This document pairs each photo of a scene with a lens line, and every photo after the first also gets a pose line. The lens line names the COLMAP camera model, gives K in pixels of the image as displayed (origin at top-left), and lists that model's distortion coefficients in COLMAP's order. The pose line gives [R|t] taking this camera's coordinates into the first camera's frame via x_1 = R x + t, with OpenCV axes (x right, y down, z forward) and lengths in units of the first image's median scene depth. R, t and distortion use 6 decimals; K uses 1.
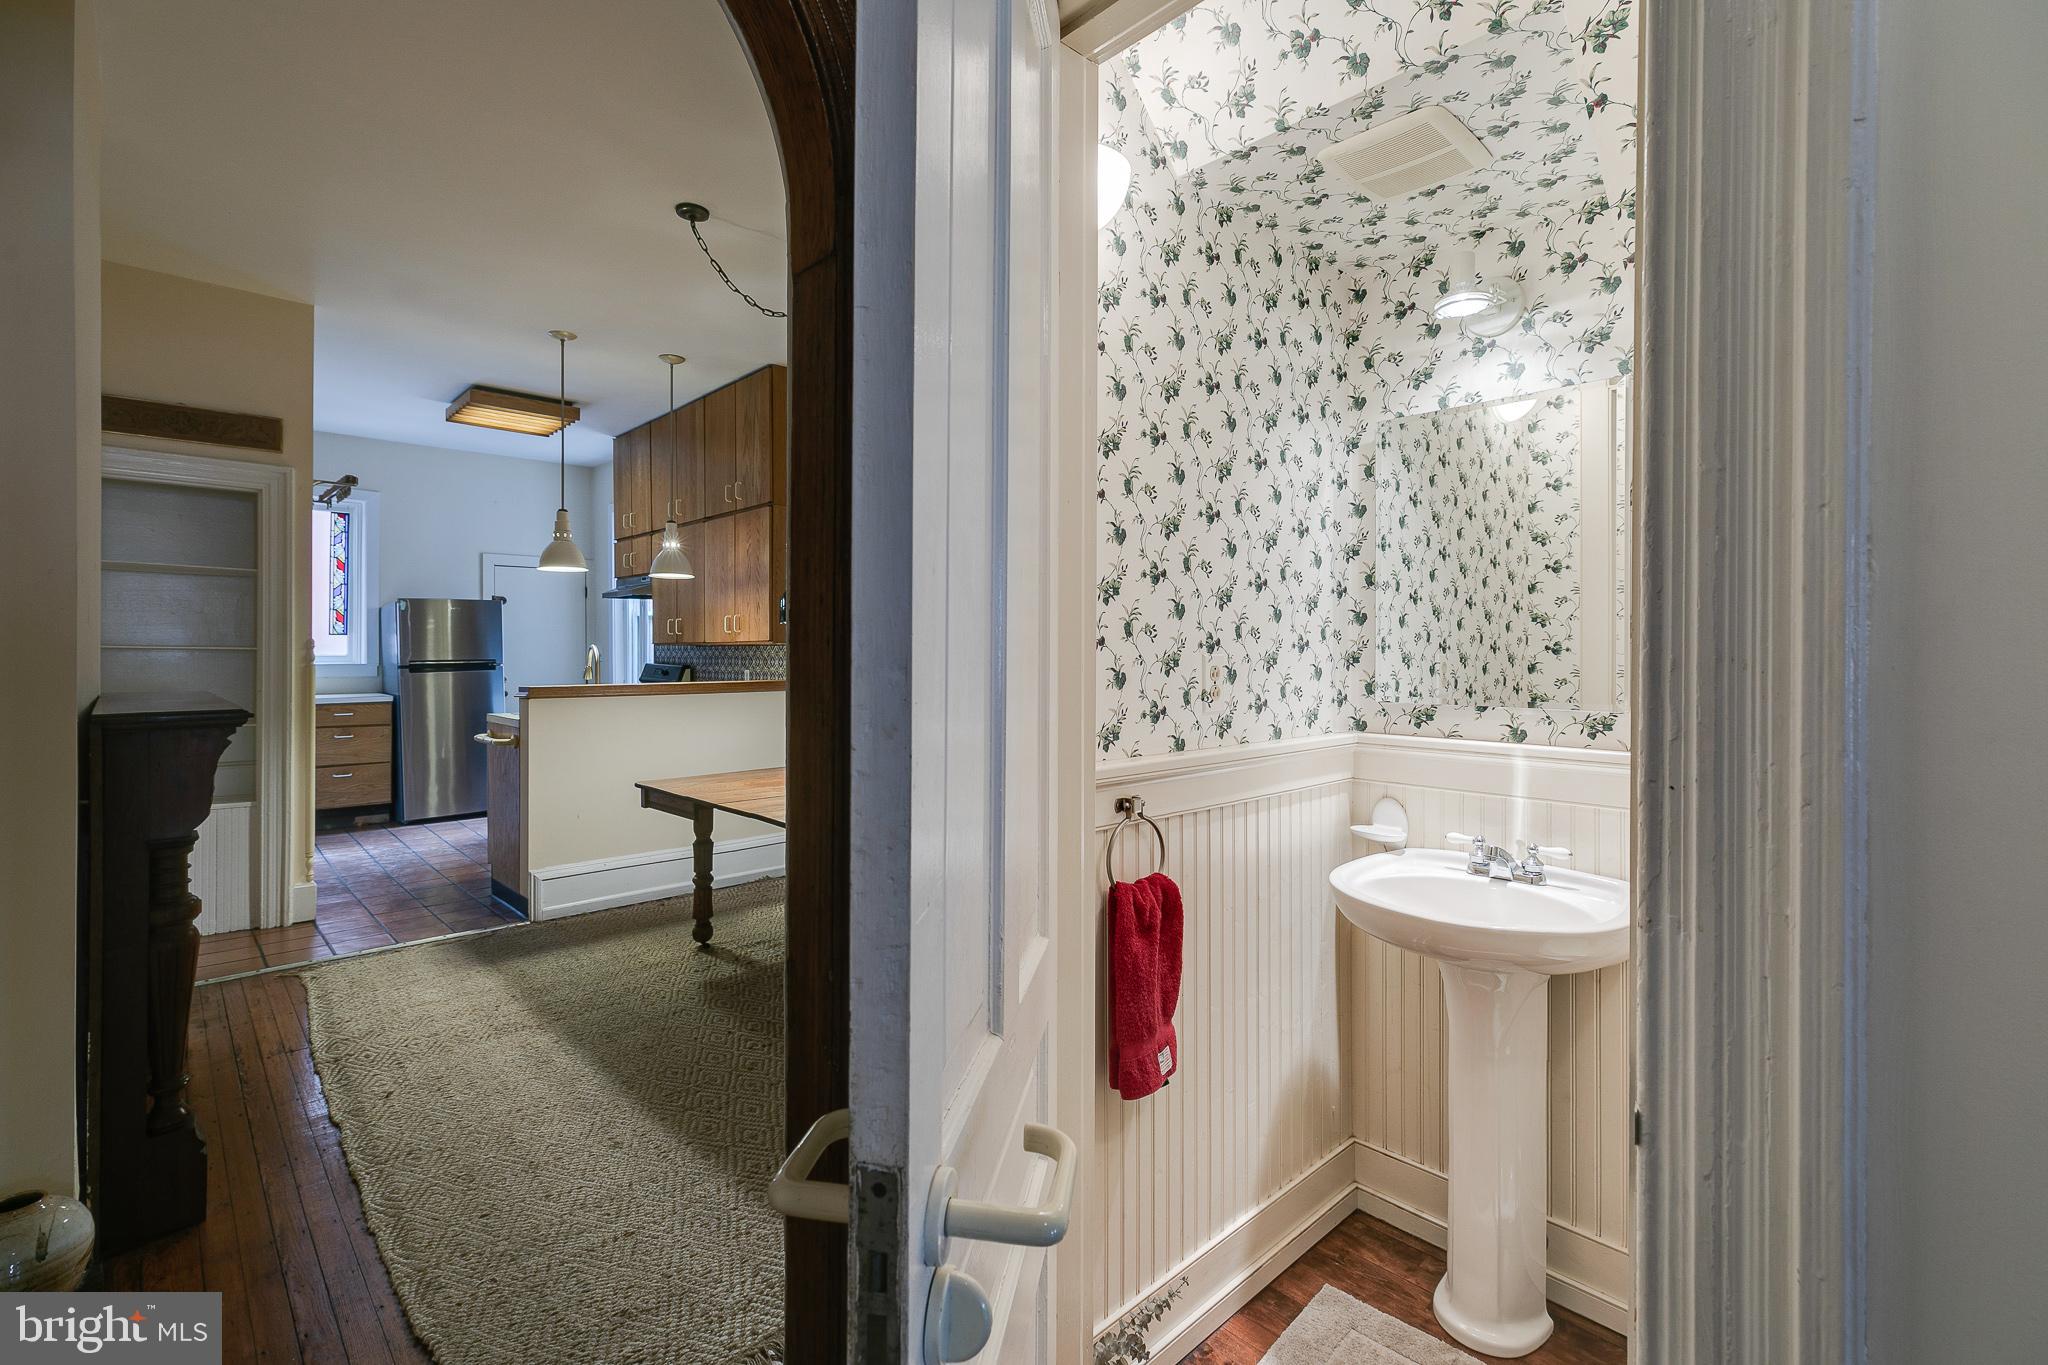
lens RADIAL K [[921.9, 0, 1021.0], [0, 921.9, 656.7], [0, 0, 1]] dist [0.001120, 0.000983]
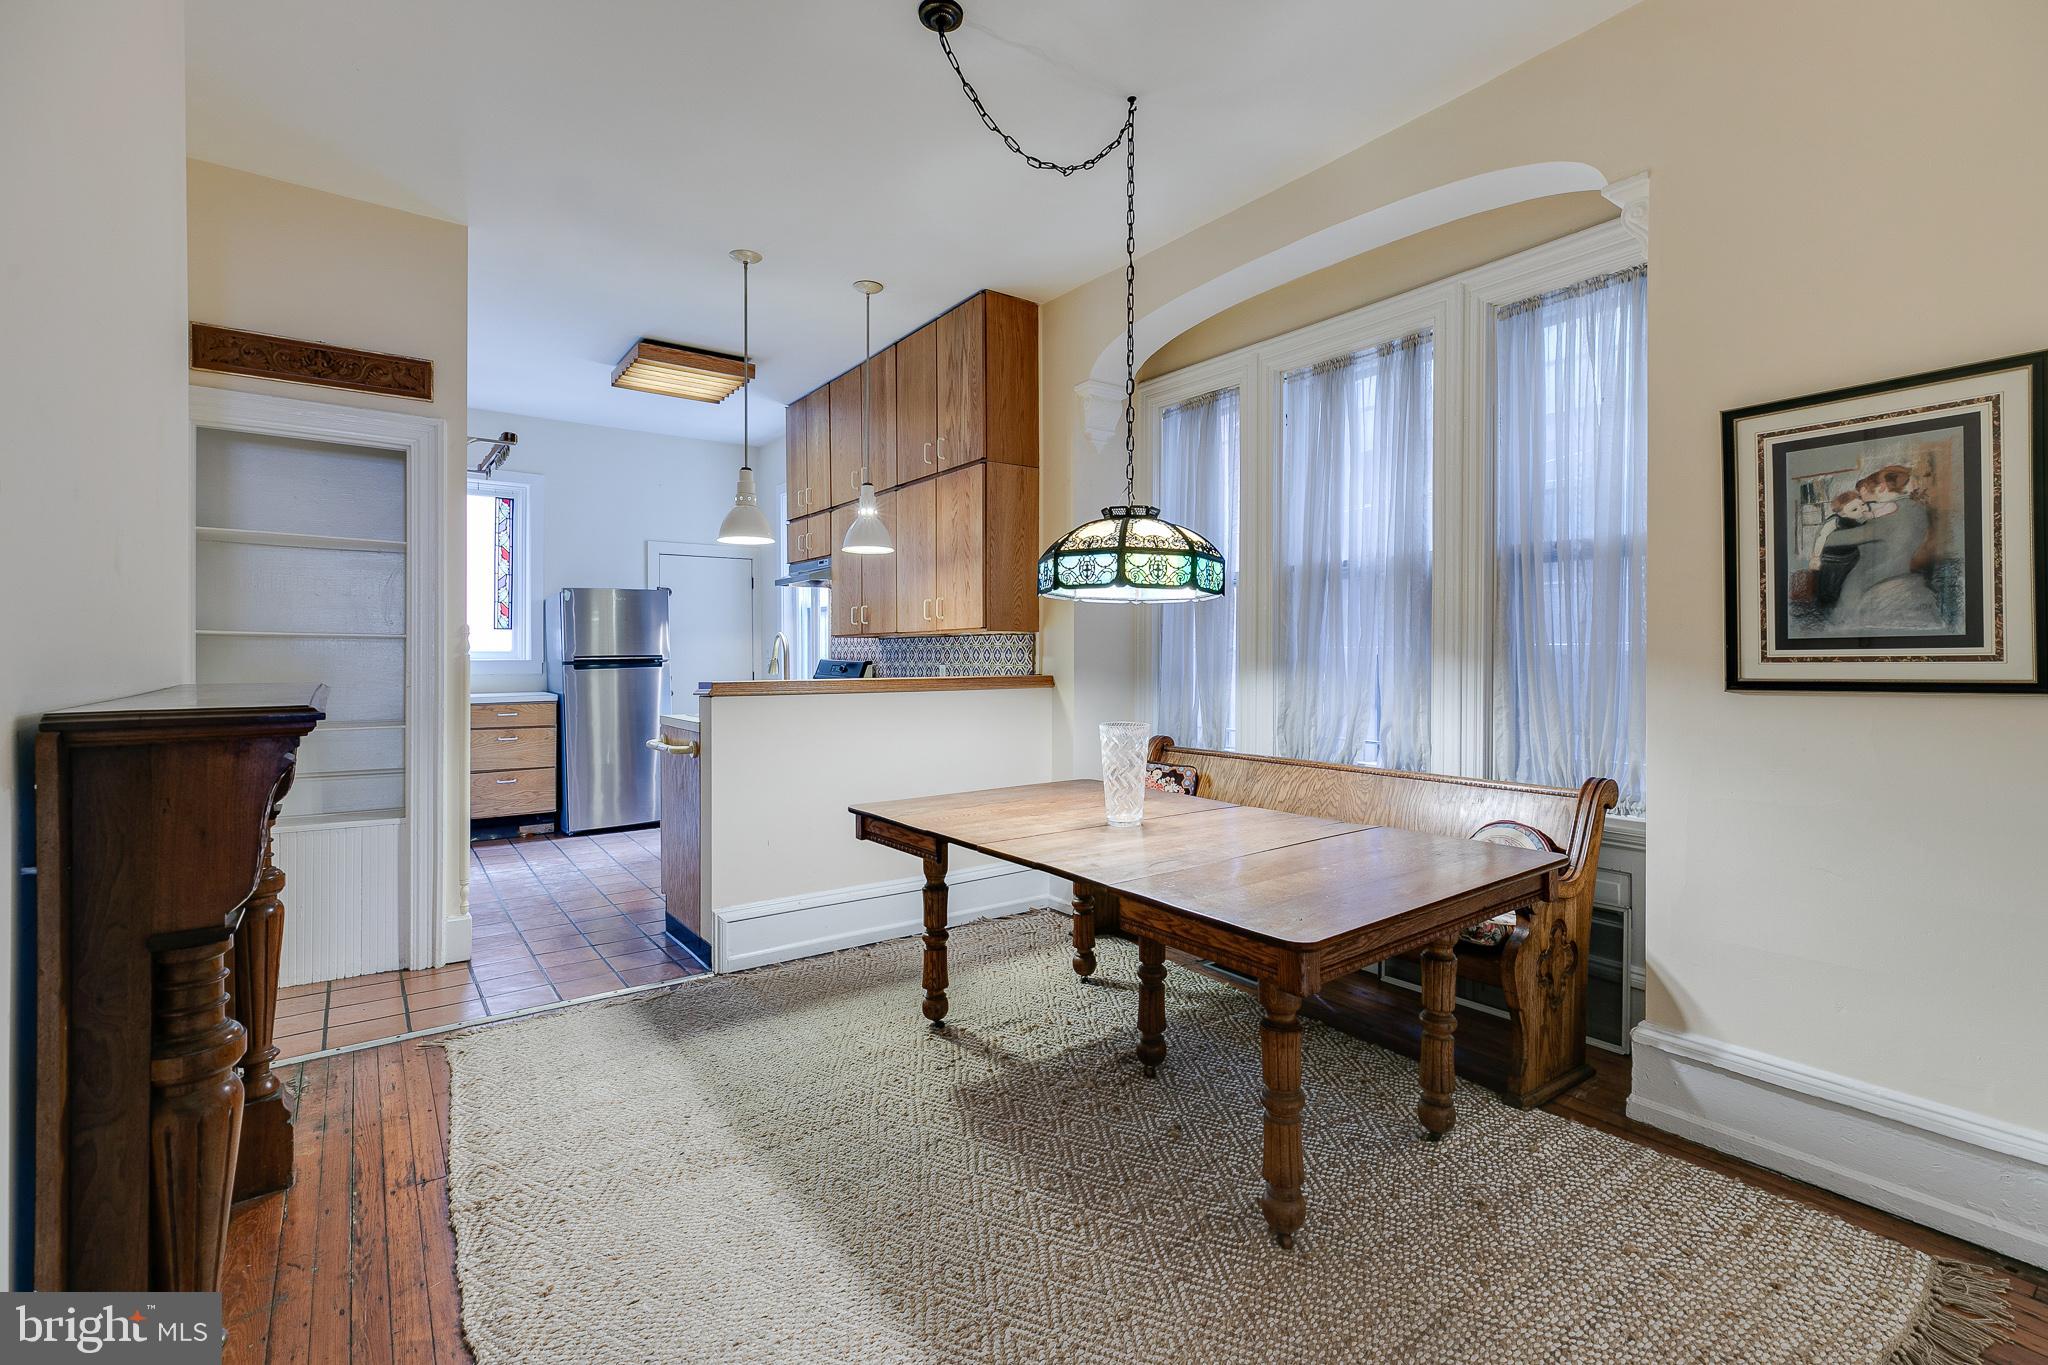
lens RADIAL K [[921.9, 0, 1028.2], [0, 921.9, 660.4], [0, 0, 1]] dist [0.001120, 0.000983]
pose [[0.991878, -0.001603, -0.127182, -0.136771], [0.001644, 0.999999, 0.000213, 0.012289], [0.127182, -0.000420, 0.991879, 0.205883]]
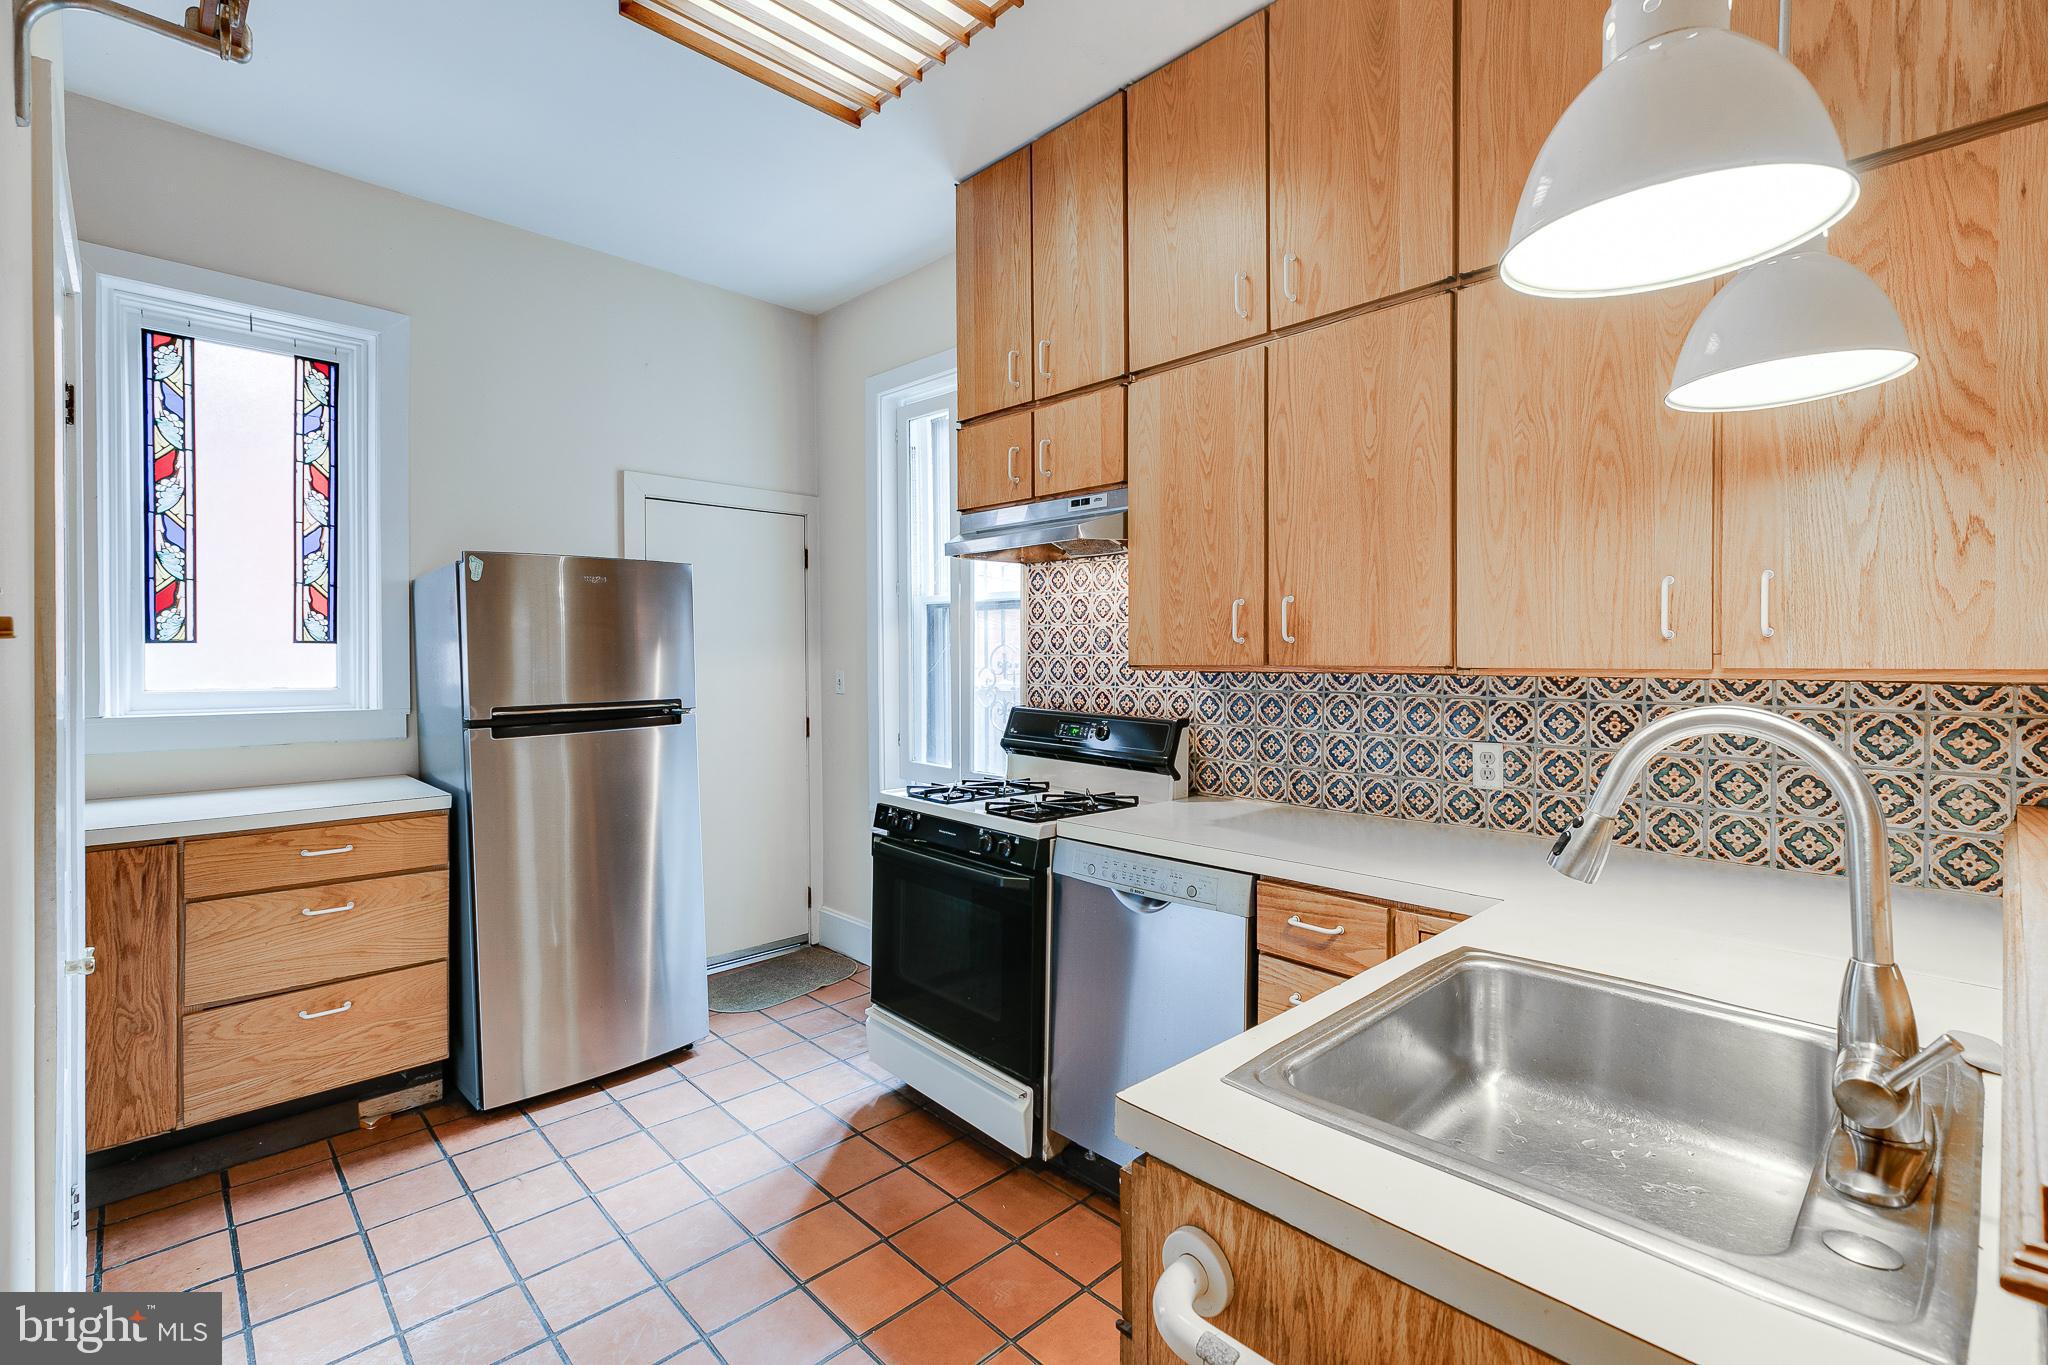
lens RADIAL K [[921.9, 0, 1022.6], [0, 921.9, 666.3], [0, 0, 1]] dist [0.001120, 0.000983]
pose [[0.999977, -0.002107, 0.006506, -0.587928], [0.002049, 0.999959, 0.008873, -0.022846], [-0.006524, -0.008859, 0.999939, 0.808684]]
